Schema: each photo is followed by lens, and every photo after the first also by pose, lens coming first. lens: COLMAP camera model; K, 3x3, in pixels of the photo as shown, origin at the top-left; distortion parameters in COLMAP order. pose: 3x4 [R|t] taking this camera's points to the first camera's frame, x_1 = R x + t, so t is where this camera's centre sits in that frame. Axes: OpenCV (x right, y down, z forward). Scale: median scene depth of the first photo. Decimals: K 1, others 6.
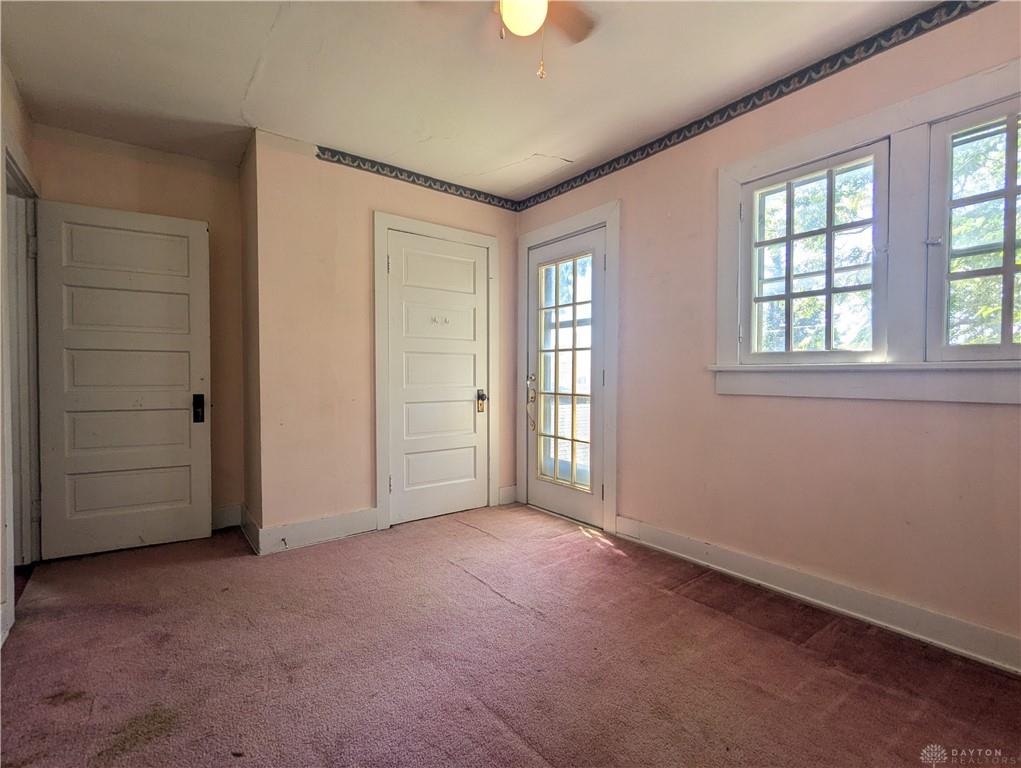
lens RADIAL K [[488.7, 0, 514.5], [0, 488.7, 385.5], [0, 0, 1]] dist [-0.006129, -0.000494]
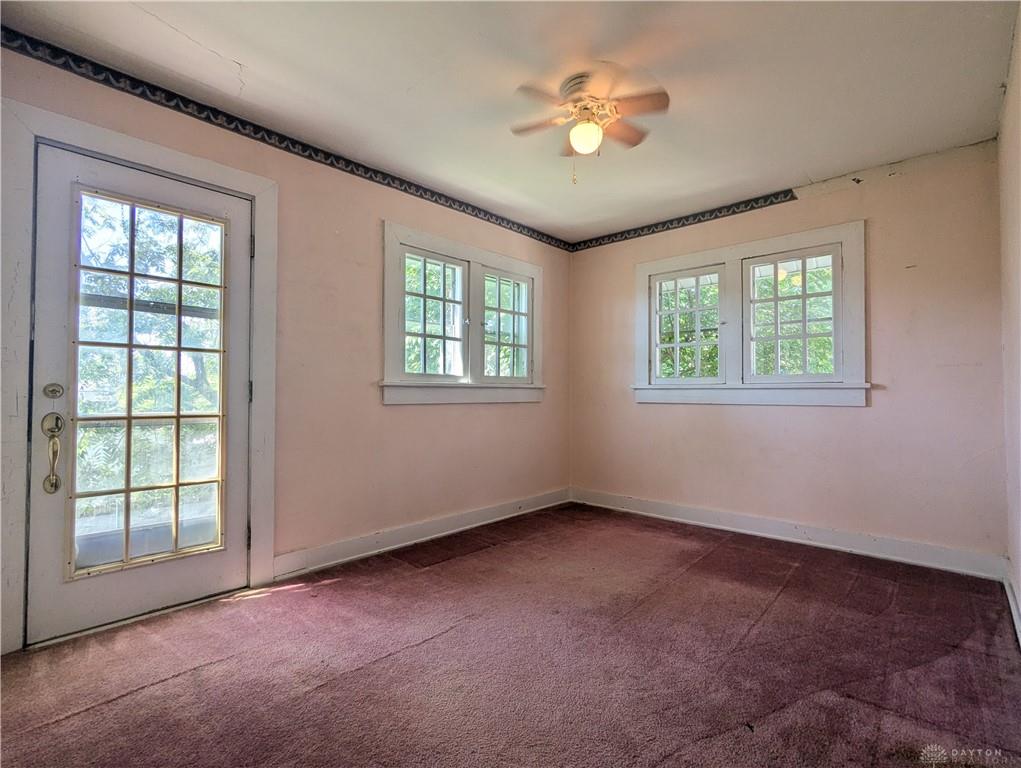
lens RADIAL K [[488.7, 0, 514.2], [0, 488.7, 384.0], [0, 0, 1]] dist [-0.006129, -0.000494]
pose [[-0.186648, 0.016138, 0.982294, -0.733282], [0.017591, 0.999760, -0.013082, -0.010768], [-0.982269, 0.014838, -0.186887, 0.800320]]
